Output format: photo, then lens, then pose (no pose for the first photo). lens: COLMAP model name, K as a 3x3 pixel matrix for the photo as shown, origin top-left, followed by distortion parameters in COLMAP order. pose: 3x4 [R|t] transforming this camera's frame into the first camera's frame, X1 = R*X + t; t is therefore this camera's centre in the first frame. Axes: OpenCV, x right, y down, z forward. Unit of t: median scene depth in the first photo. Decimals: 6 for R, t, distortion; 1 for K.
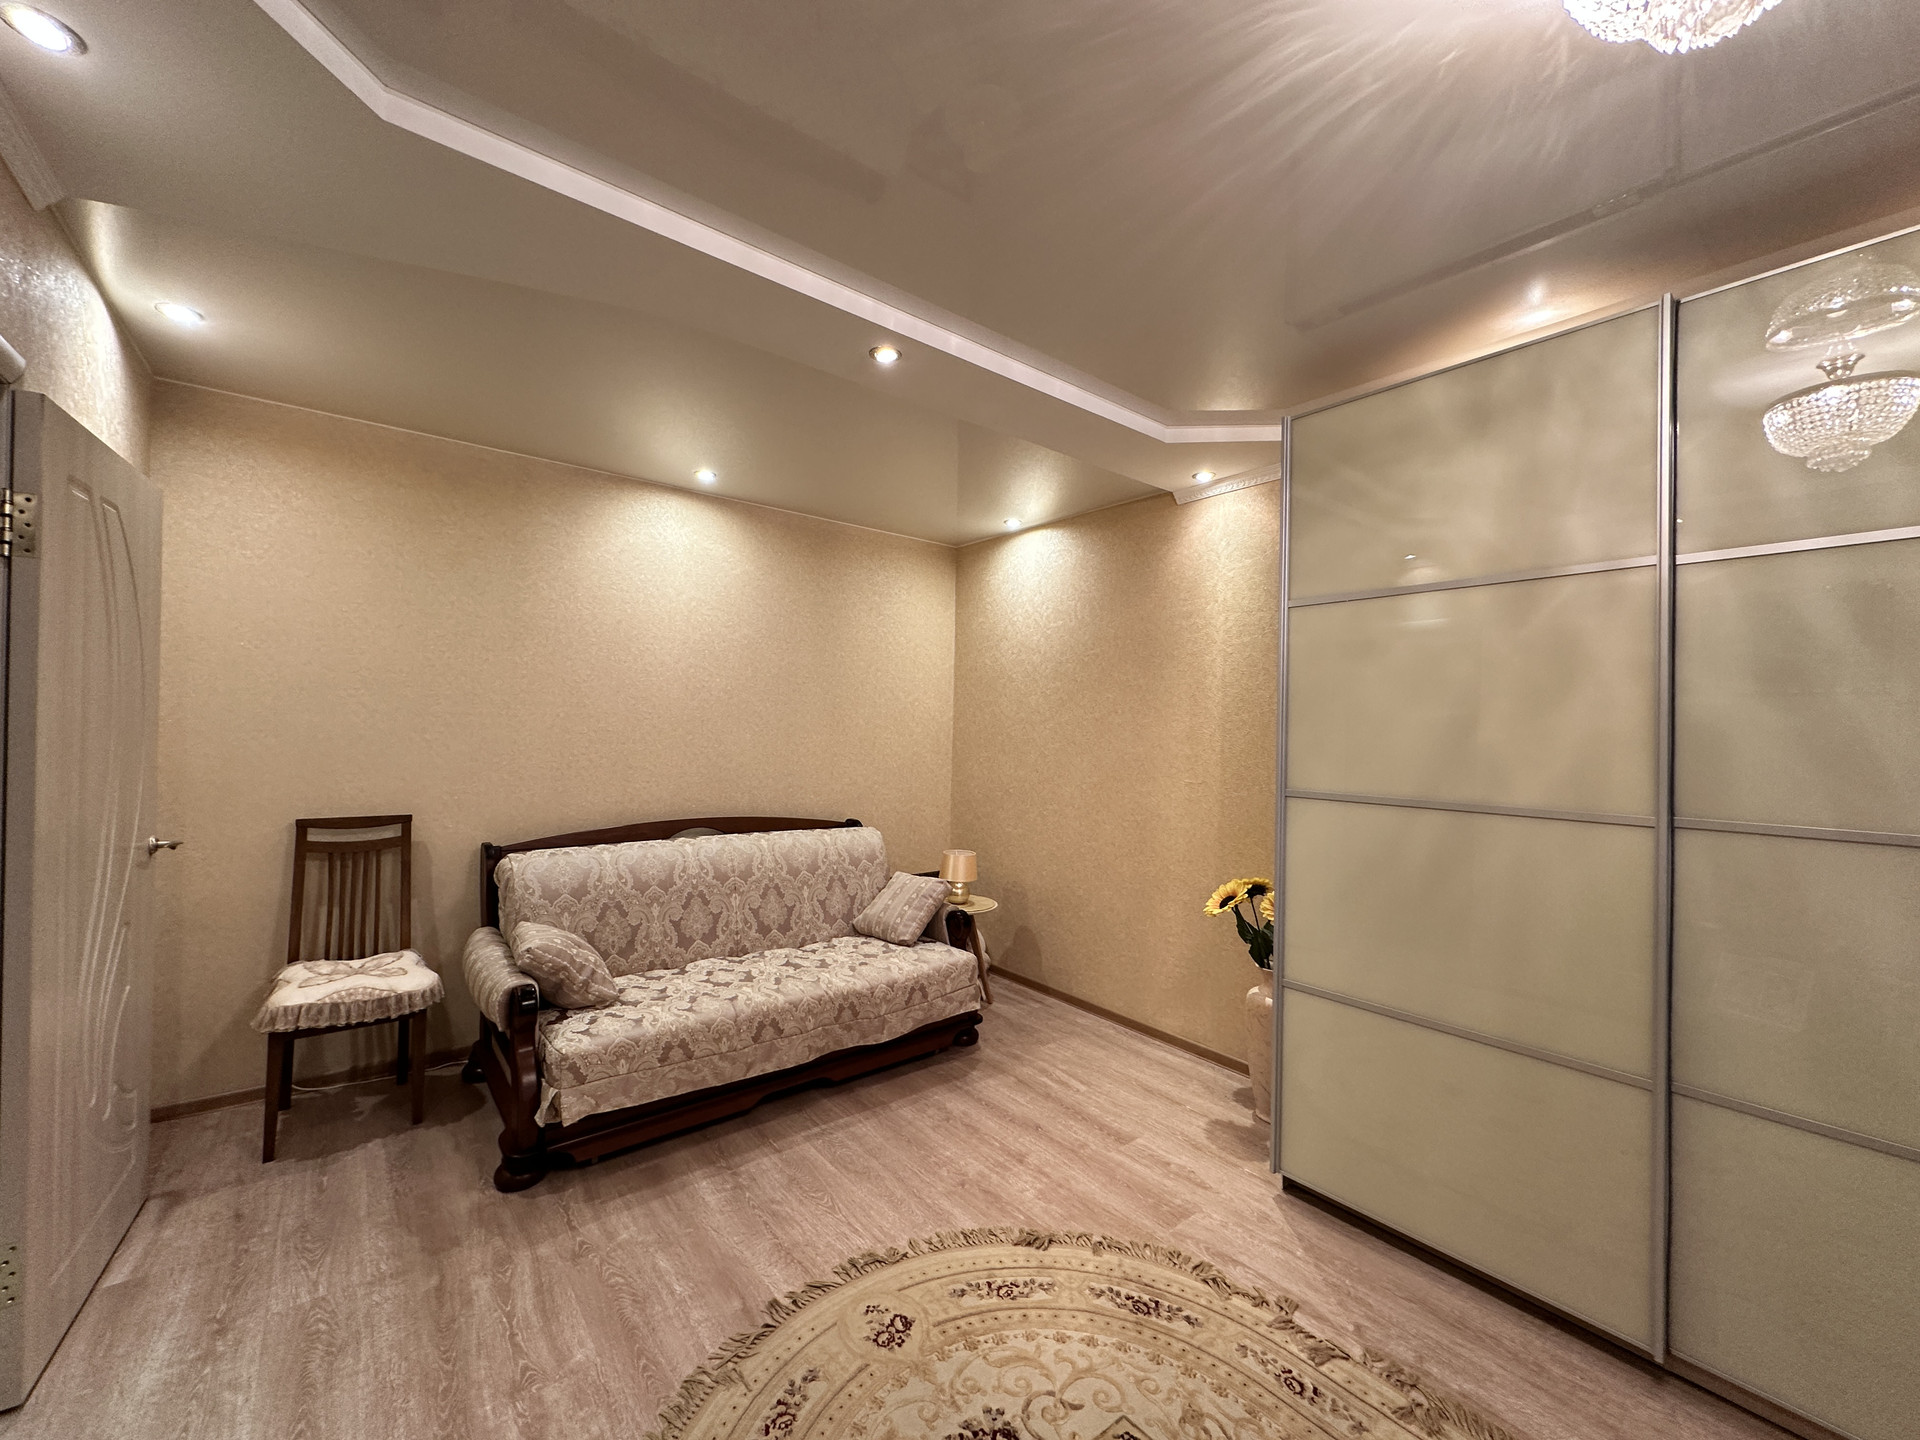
lens RADIAL K [[769.5, 0, 960.2], [0, 769.5, 701.1], [0, 0, 1]] dist [-0.000920, 0.000996]
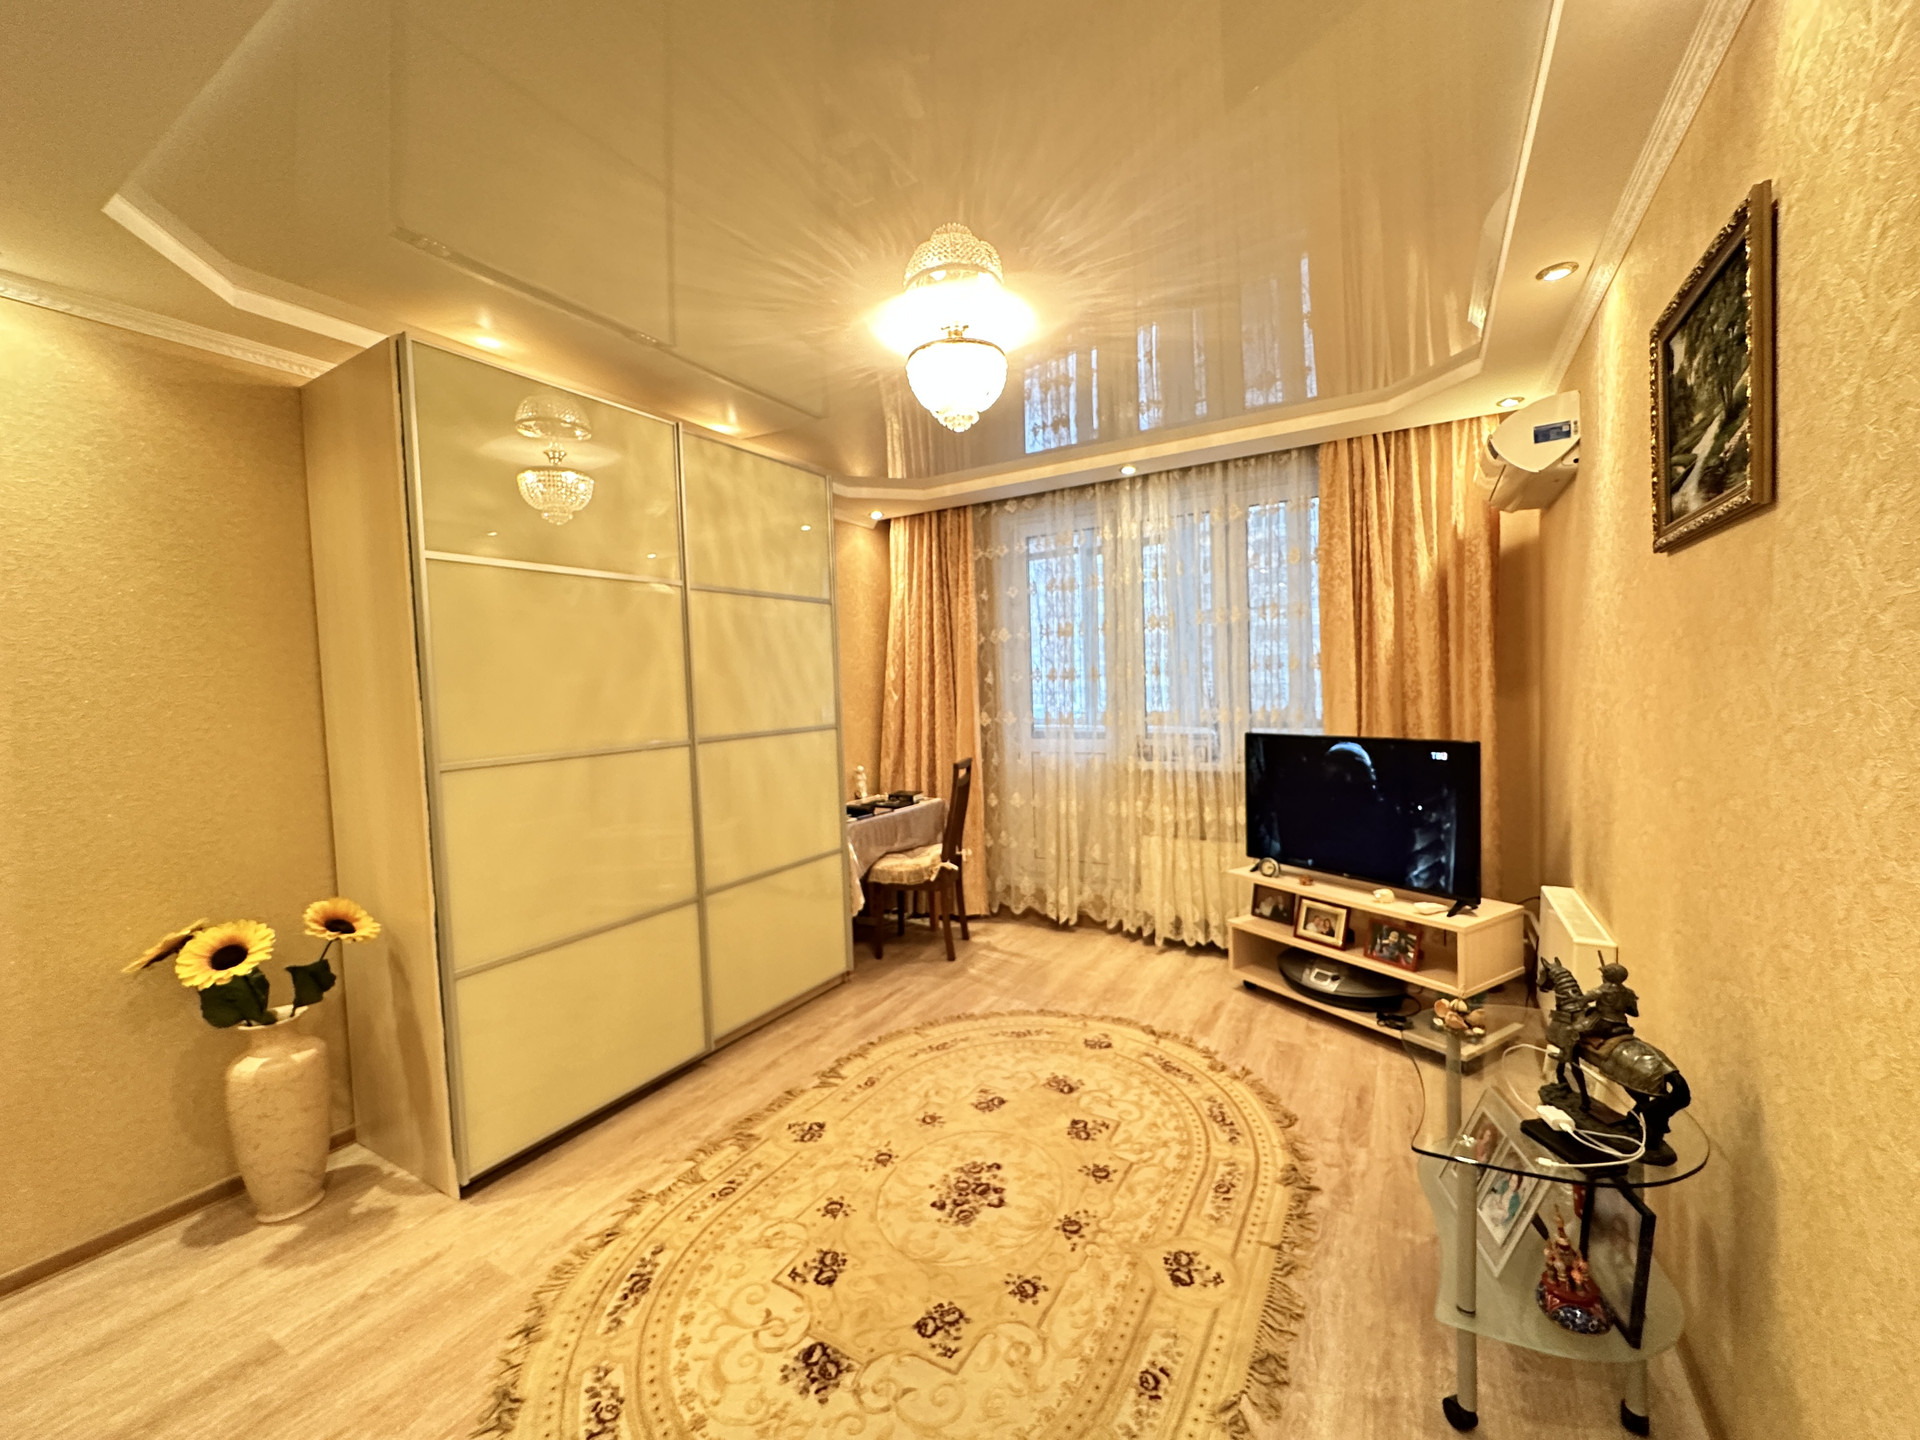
lens RADIAL K [[769.5, 0, 958.1], [0, 769.5, 724.4], [0, 0, 1]] dist [-0.000920, 0.000996]
pose [[-0.340394, -0.056039, 0.938611, -0.770594], [0.002436, 0.998167, 0.060479, 0.012246], [-0.940280, 0.022873, -0.339634, 0.917733]]
